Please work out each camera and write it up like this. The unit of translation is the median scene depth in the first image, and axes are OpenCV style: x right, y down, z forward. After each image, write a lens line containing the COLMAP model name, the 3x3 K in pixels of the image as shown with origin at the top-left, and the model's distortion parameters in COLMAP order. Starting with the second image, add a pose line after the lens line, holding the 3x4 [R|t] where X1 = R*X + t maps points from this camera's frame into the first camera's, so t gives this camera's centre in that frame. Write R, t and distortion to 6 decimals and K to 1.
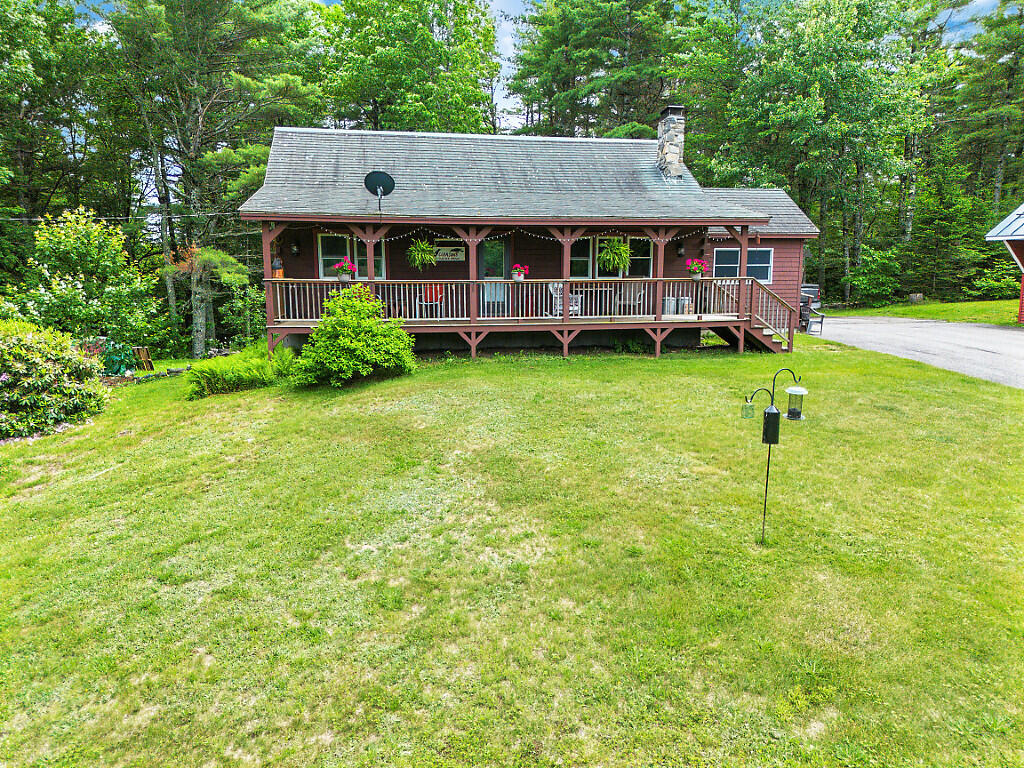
lens RADIAL K [[718.4, 0, 512.0], [0, 718.4, 384.0], [0, 0, 1]] dist [0.058822, -0.053229]
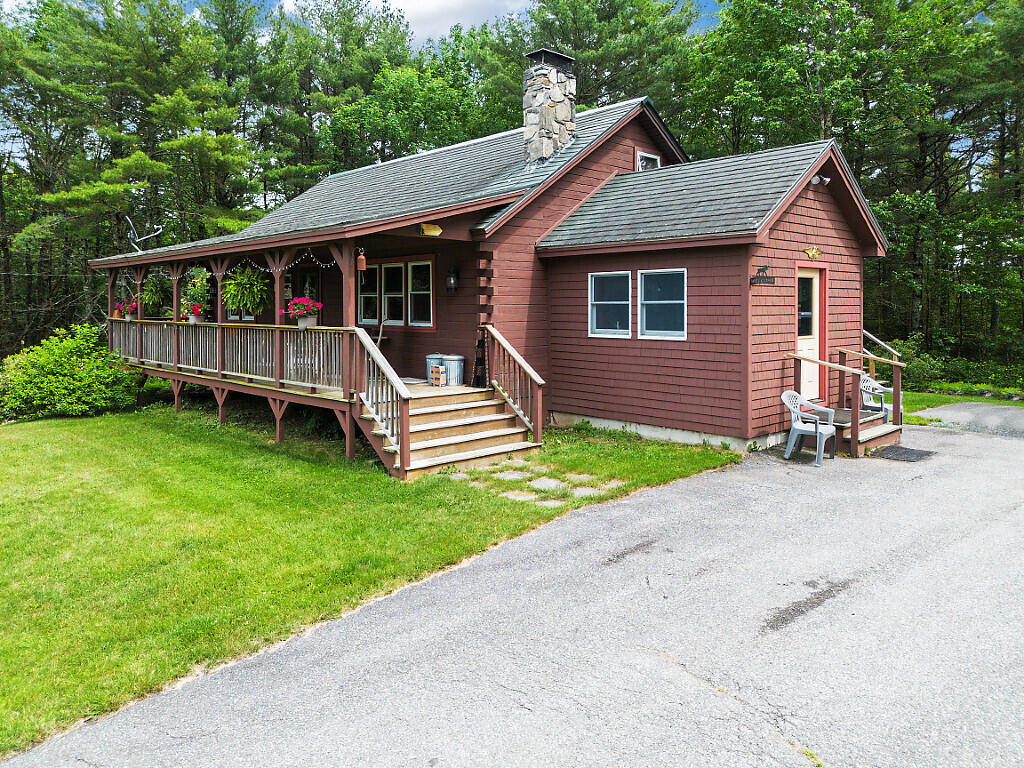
lens RADIAL K [[718.4, 0, 512.0], [0, 718.4, 384.0], [0, 0, 1]] dist [0.058822, -0.053229]
pose [[0.544019, 0.089452, -0.834291, 0.717684], [-0.123182, 0.992042, 0.026042, -0.109016], [0.829982, 0.088602, 0.550709, 0.647300]]
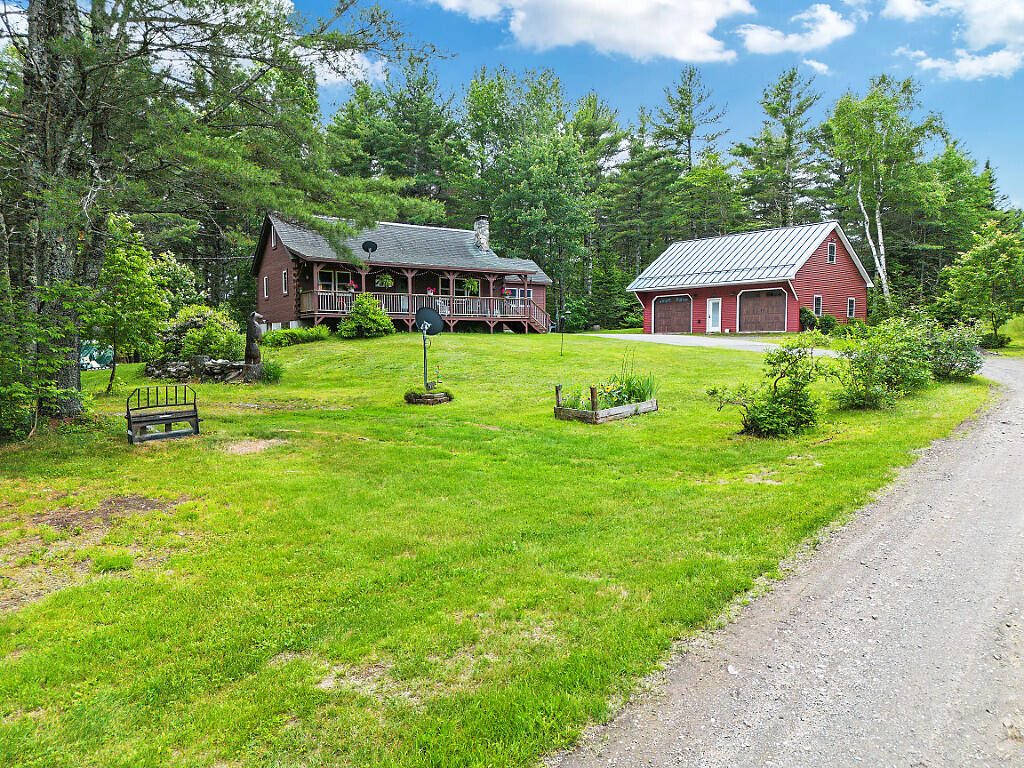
lens RADIAL K [[718.4, 0, 512.0], [0, 718.4, 384.0], [0, 0, 1]] dist [0.058822, -0.053229]
pose [[0.926762, -0.008435, 0.375554, -0.440564], [0.038351, 0.996649, -0.072254, 0.216088], [-0.373686, 0.081365, 0.923980, -0.794332]]
